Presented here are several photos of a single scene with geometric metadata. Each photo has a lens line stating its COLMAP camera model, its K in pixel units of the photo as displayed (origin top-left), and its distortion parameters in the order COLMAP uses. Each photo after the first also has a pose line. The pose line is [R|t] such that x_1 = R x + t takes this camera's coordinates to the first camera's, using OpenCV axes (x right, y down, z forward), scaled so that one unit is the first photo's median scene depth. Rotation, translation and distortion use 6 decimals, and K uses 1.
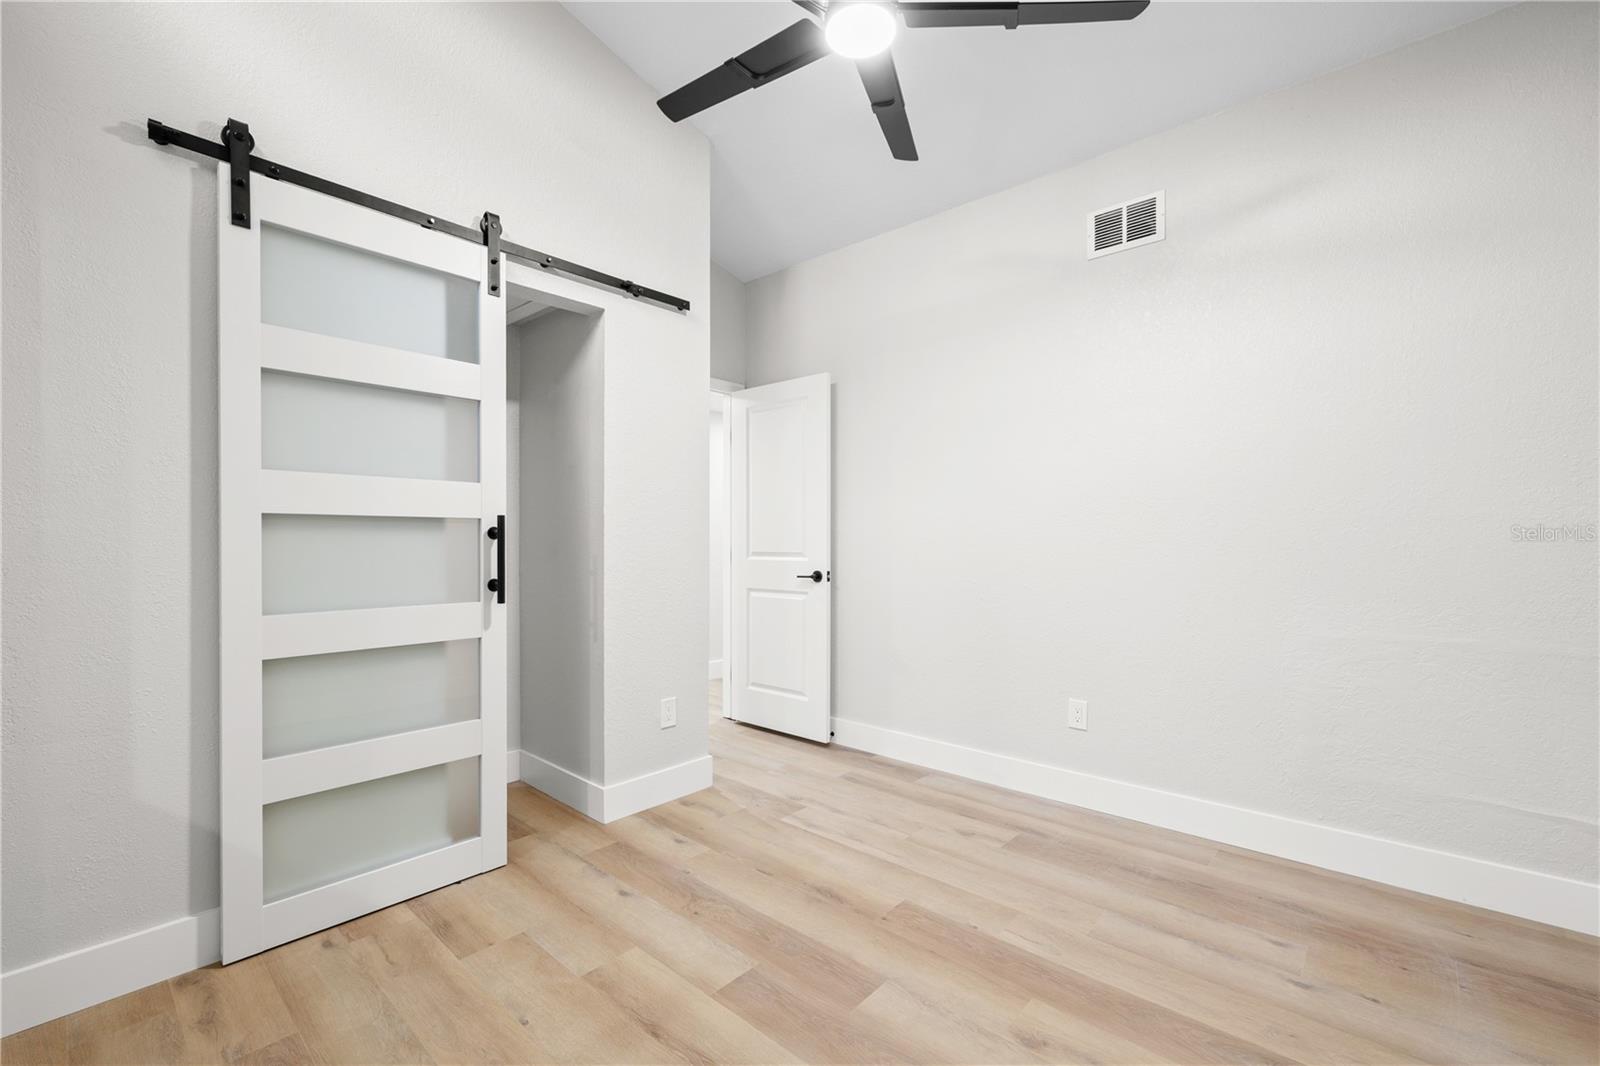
lens RADIAL K [[680.8, 0, 798.8], [0, 680.8, 541.7], [0, 0, 1]] dist [0.004841, -0.000188]
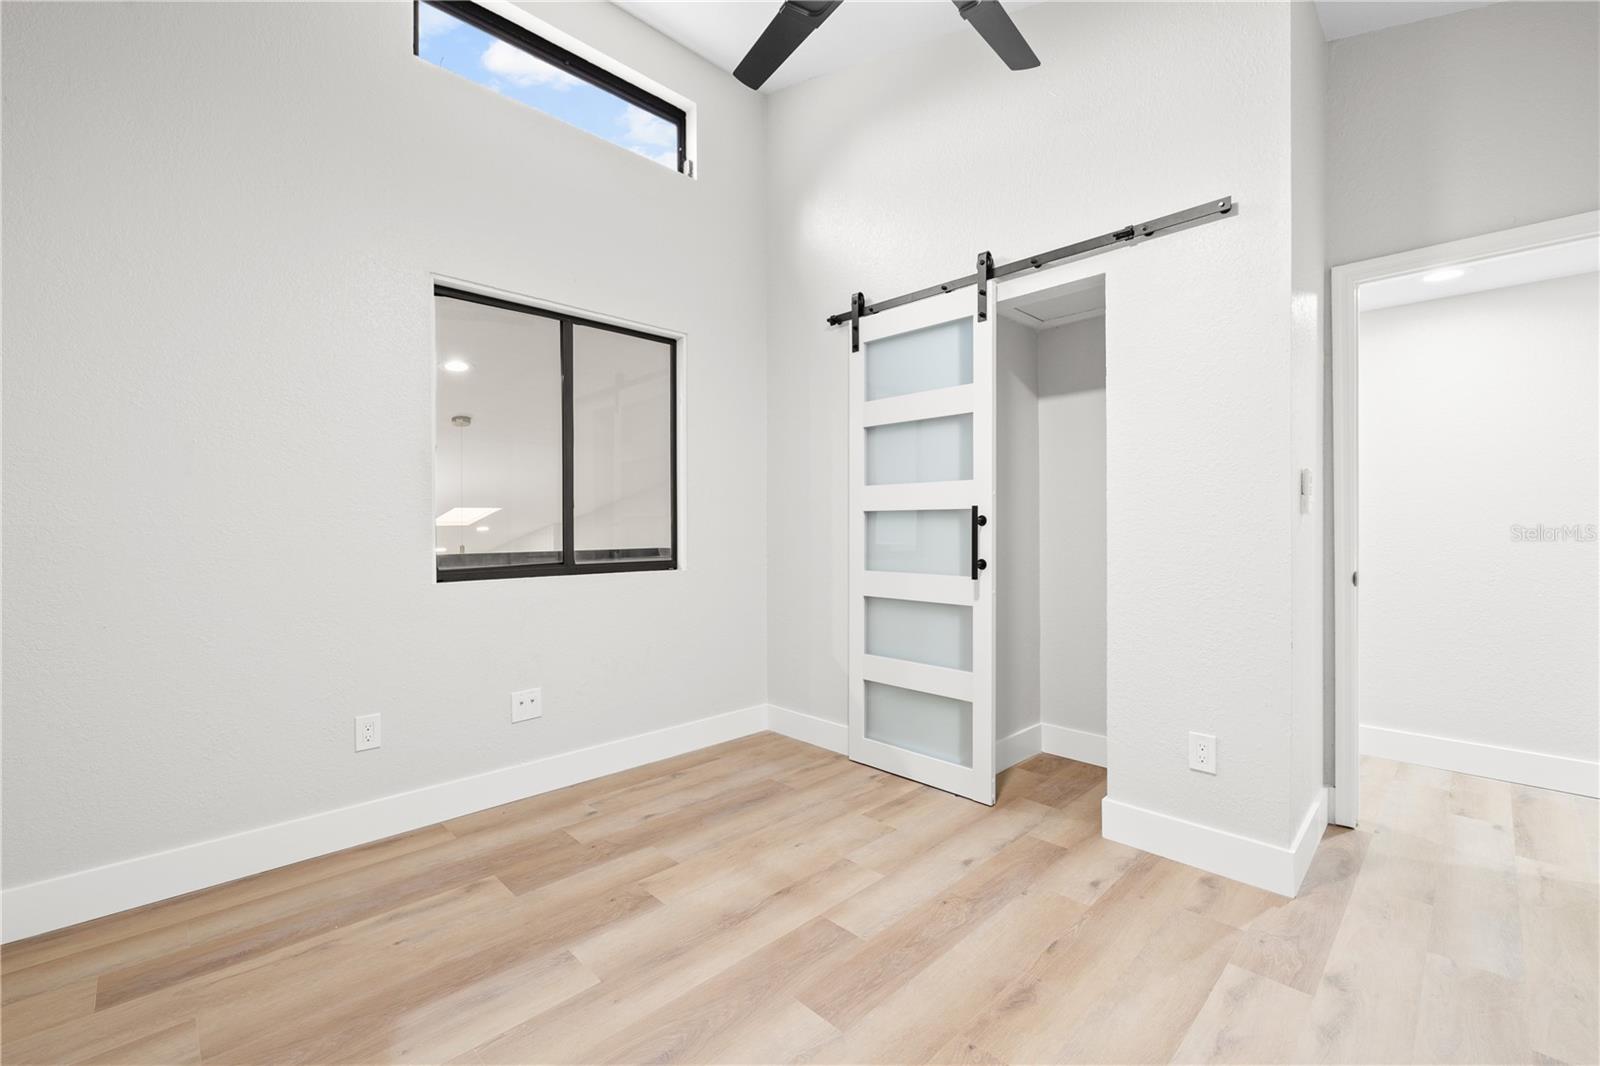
lens RADIAL K [[680.8, 0, 798.9], [0, 680.8, 526.2], [0, 0, 1]] dist [0.004841, -0.000188]
pose [[-0.067930, -0.001903, -0.997688, 0.782114], [-0.001899, 0.999997, -0.001779, -0.000092], [0.997688, 0.001774, -0.067933, 0.782394]]
